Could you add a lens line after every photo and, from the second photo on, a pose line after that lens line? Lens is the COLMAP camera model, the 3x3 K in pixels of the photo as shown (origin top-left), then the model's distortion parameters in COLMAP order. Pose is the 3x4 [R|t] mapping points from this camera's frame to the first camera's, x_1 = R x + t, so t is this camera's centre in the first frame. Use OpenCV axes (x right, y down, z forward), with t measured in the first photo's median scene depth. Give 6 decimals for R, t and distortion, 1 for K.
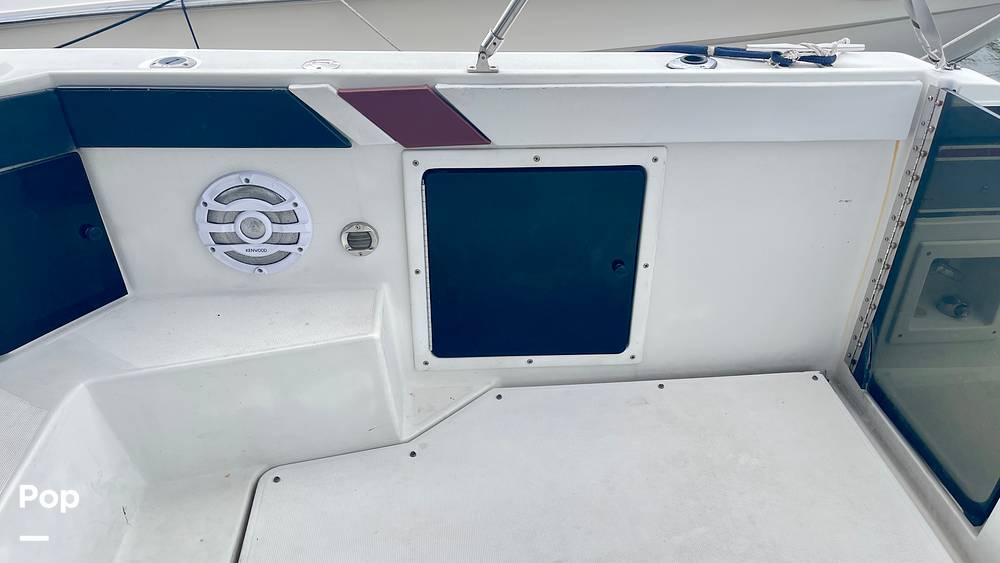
lens RADIAL K [[763.5, 0, 515.0], [0, 763.5, 279.6], [0, 0, 1]] dist [0.039192, 0.000332]
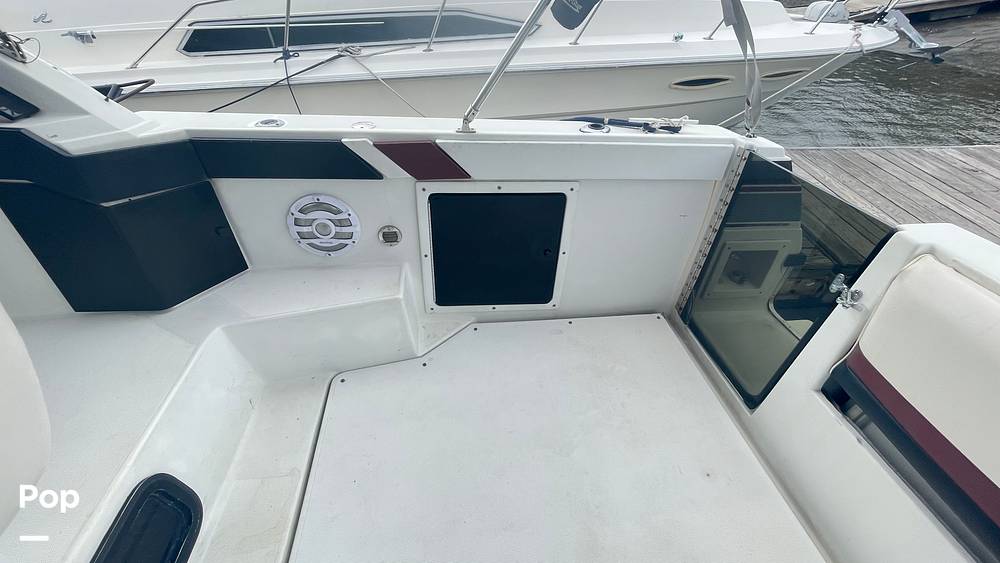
lens RADIAL K [[402.4, 0, 500.0], [0, 402.4, 281.5], [0, 0, 1]] dist [-0.000227, 0.000024]
pose [[0.999166, 0.003854, 0.040658, -0.003964], [-0.007760, 0.995316, 0.096367, -0.041993], [-0.040096, -0.096602, 0.994515, 0.132594]]
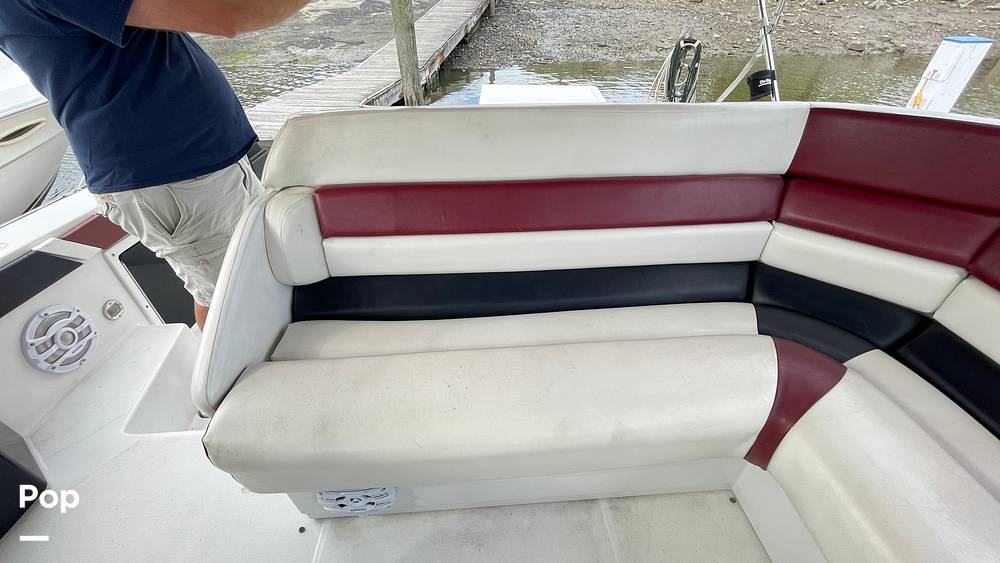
lens RADIAL K [[402.4, 0, 500.0], [0, 402.4, 281.5], [0, 0, 1]] dist [-0.000227, 0.000024]
pose [[0.024337, -0.580674, 0.813772, -0.965148], [0.530631, 0.697383, 0.481755, -0.075661], [-0.847254, 0.420088, 0.325096, -0.136418]]
